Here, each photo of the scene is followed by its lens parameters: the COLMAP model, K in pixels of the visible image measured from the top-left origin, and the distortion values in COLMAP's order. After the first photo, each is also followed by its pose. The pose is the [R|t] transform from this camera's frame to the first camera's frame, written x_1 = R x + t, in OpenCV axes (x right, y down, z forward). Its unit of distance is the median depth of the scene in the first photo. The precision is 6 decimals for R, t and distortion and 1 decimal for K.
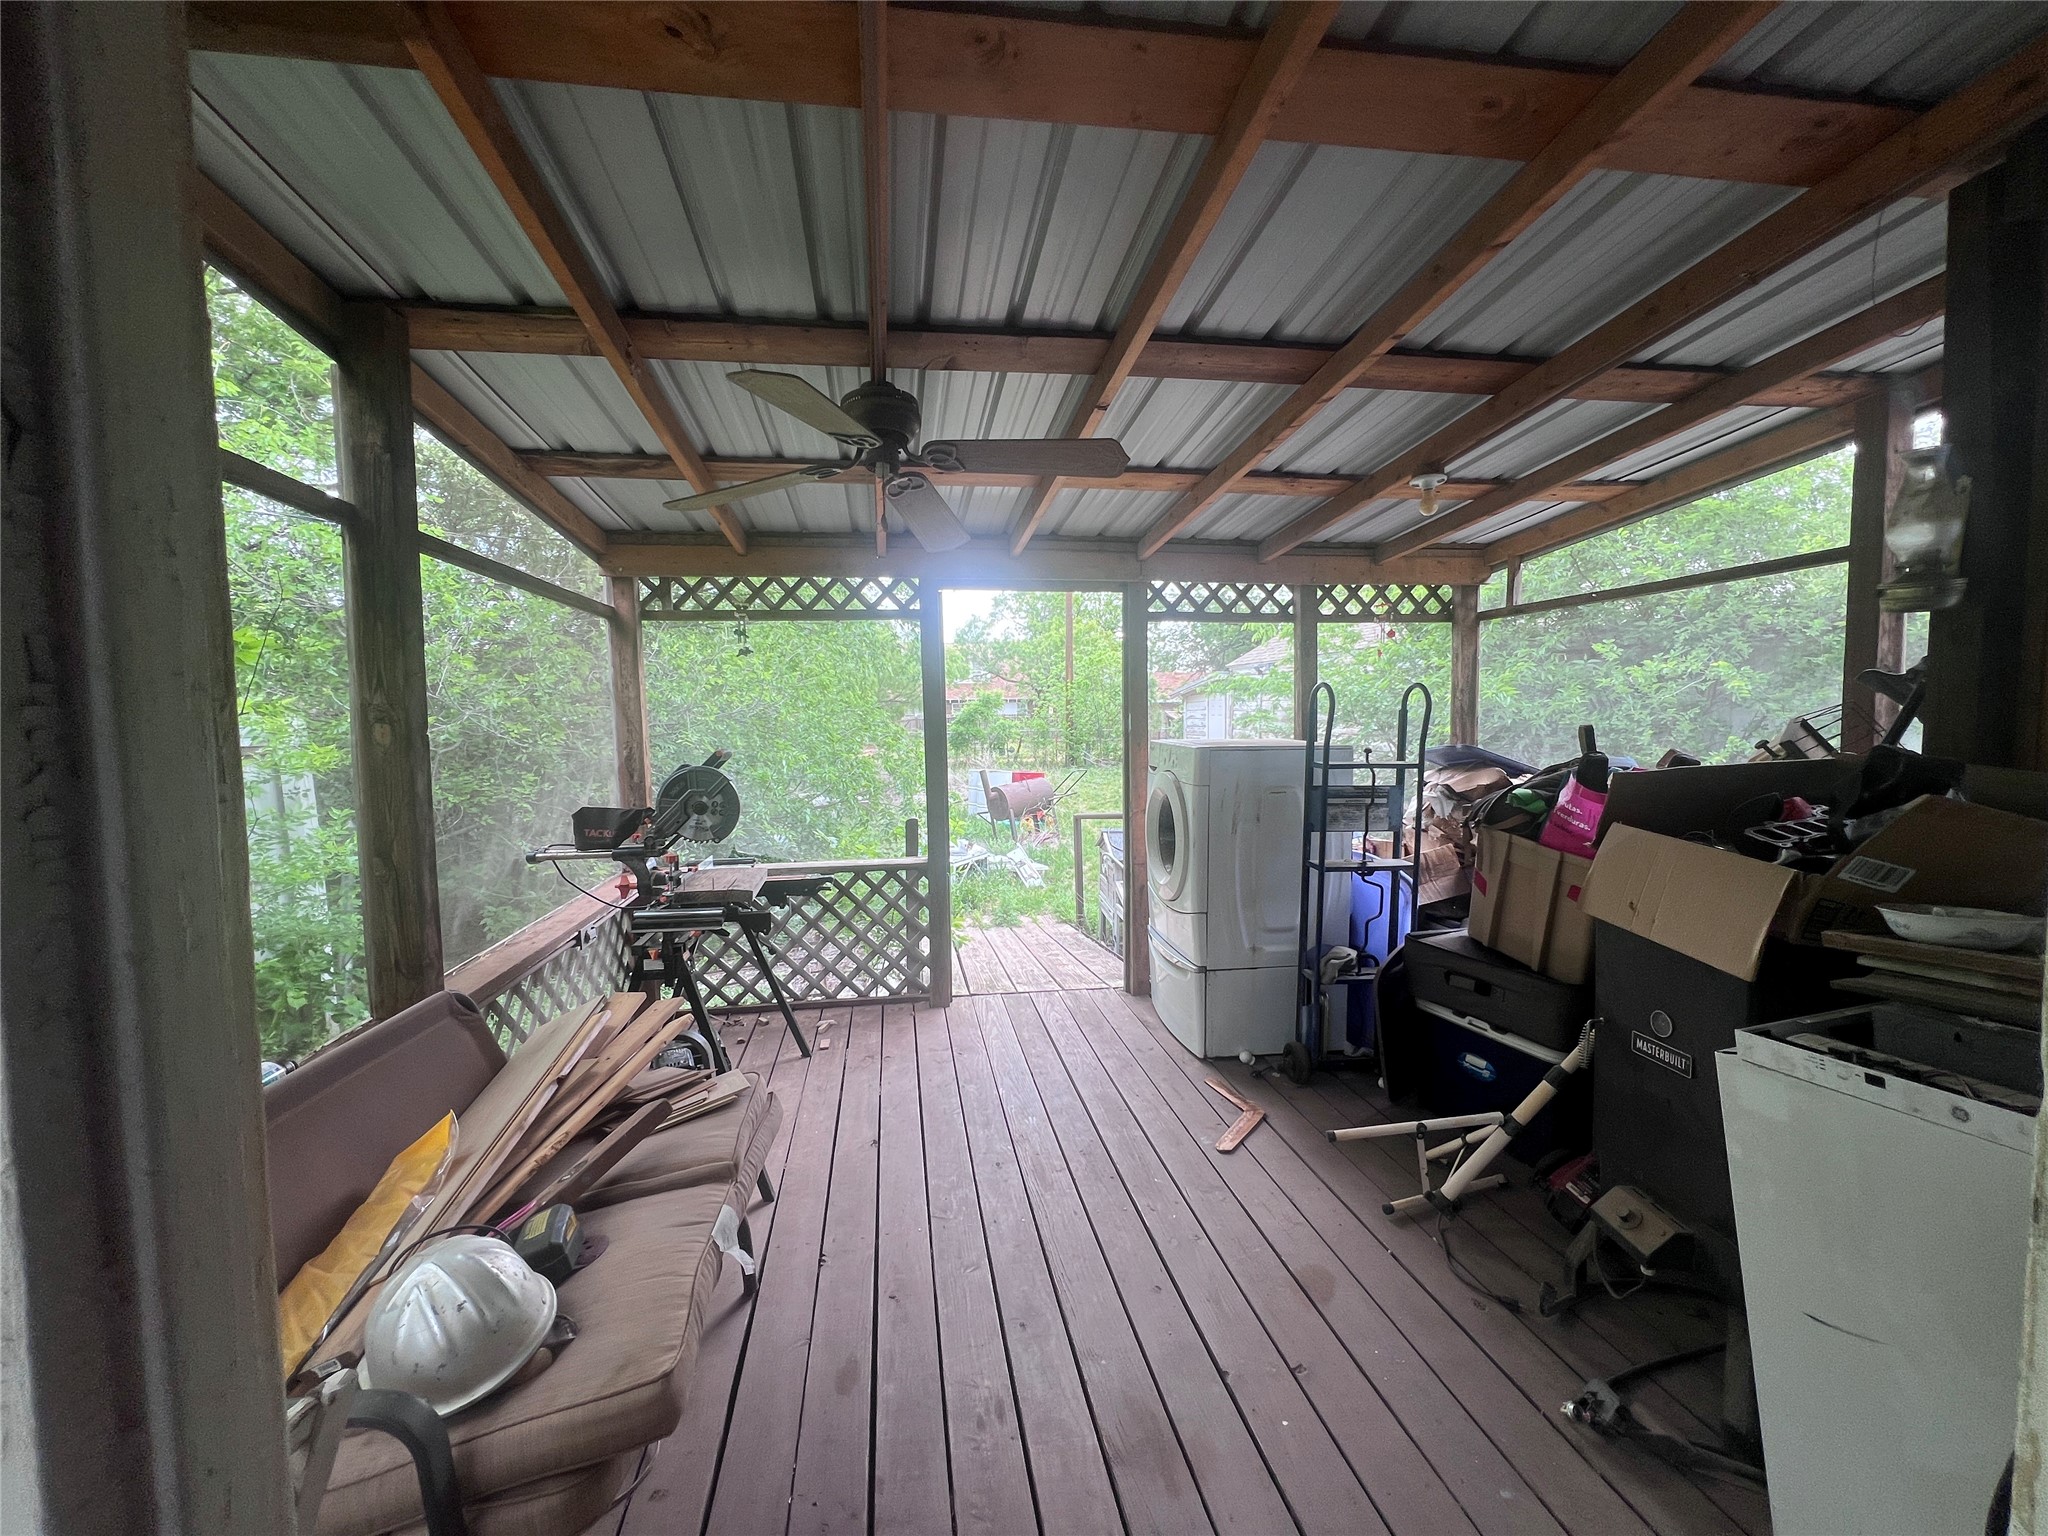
lens RADIAL K [[820.8, 0, 1020.1], [0, 820.8, 768.6], [0, 0, 1]] dist [-0.000463, 0.000008]
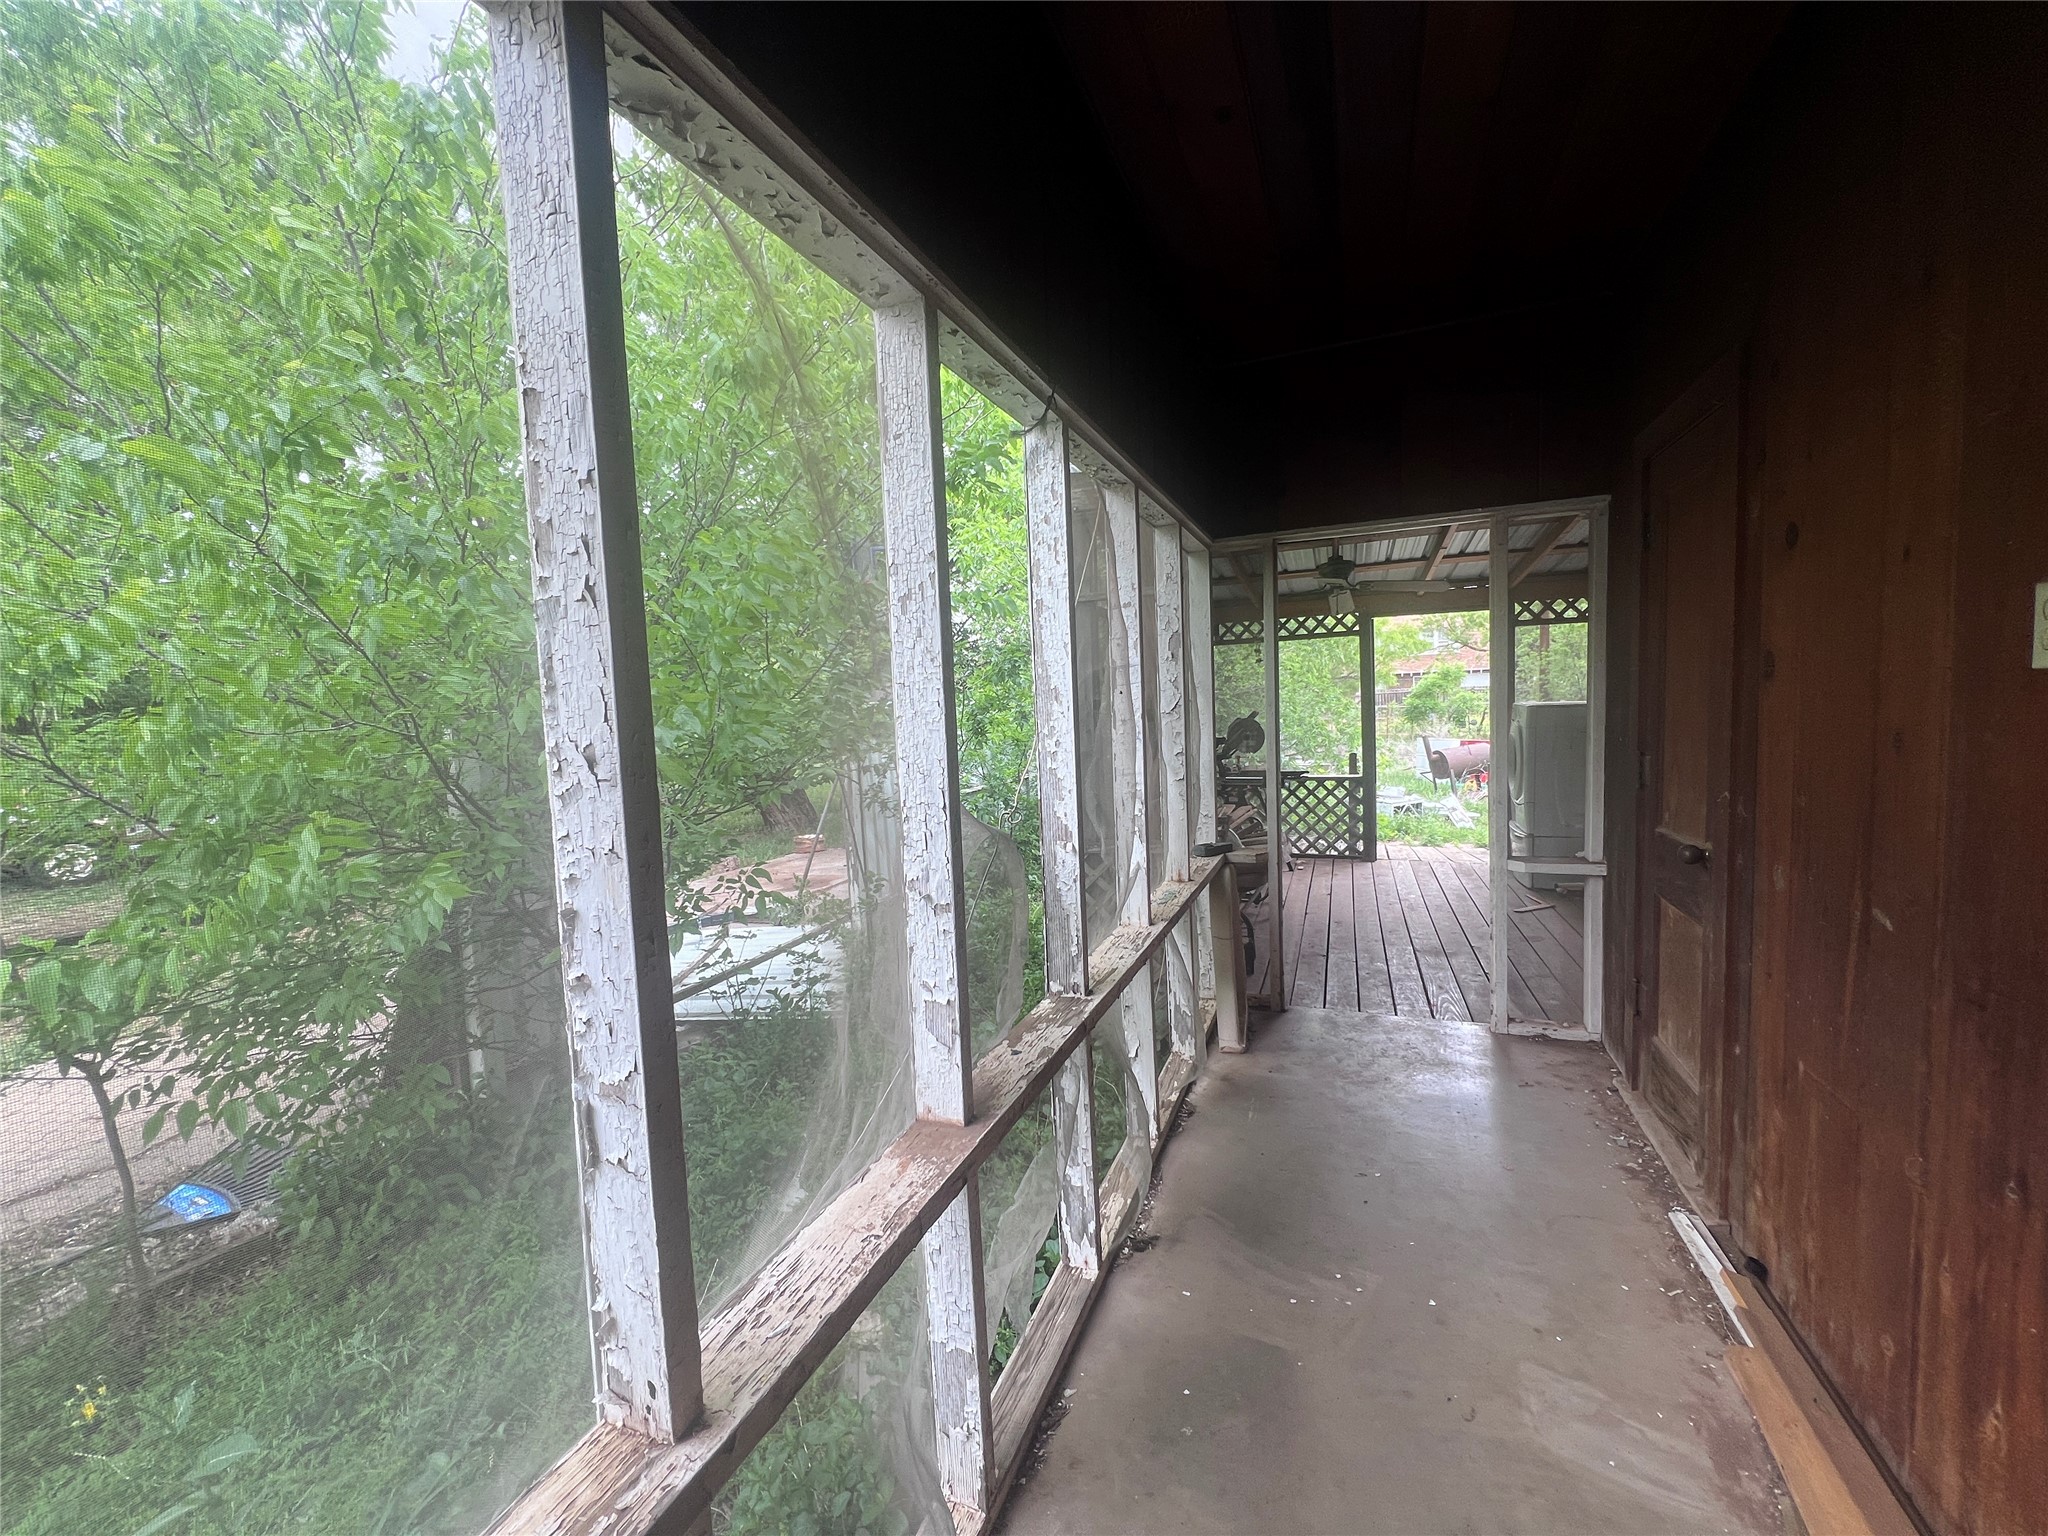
lens RADIAL K [[820.8, 0, 1024.1], [0, 820.8, 767.3], [0, 0, 1]] dist [-0.000463, 0.000008]
pose [[0.863691, 0.016430, -0.503753, 0.136328], [-0.004008, 0.999661, 0.025734, 0.051163], [0.504005, -0.020207, 0.863464, -0.811534]]
